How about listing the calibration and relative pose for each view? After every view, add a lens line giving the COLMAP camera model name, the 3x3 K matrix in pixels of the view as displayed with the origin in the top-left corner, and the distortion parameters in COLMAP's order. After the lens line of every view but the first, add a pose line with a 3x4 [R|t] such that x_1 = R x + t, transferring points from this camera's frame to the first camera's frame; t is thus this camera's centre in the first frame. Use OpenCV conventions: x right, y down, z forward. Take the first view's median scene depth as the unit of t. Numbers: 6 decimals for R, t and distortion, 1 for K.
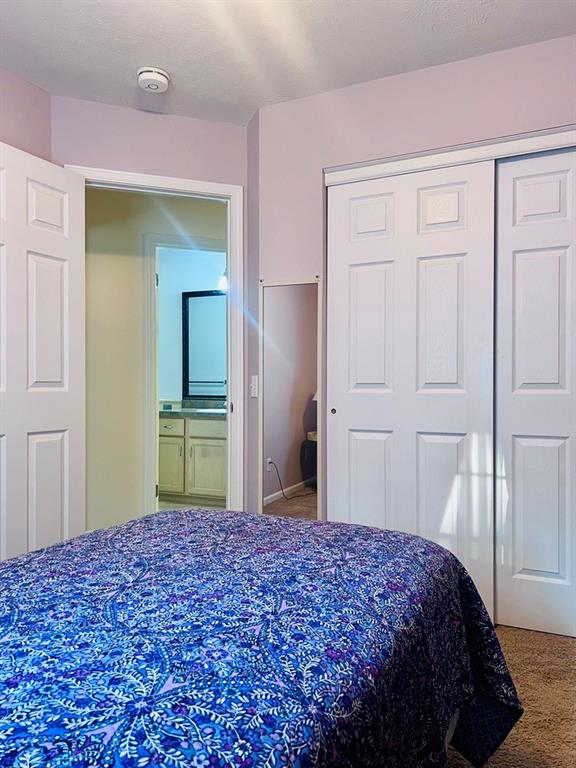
lens RADIAL K [[581.2, 0, 288.1], [0, 581.2, 384.4], [0, 0, 1]] dist [-0.013145, -0.014464]
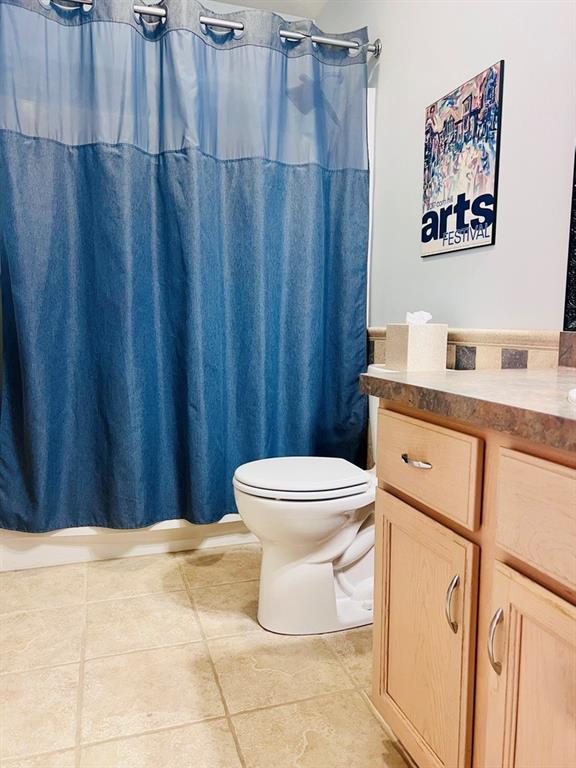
lens RADIAL K [[581.2, 0, 288.1], [0, 581.2, 384.1], [0, 0, 1]] dist [-0.013145, -0.014464]
pose [[0.695219, 0.080439, -0.714283, -0.097190], [-0.004215, 0.994158, 0.107854, 0.025283], [0.718785, -0.071972, 0.691497, 0.839796]]
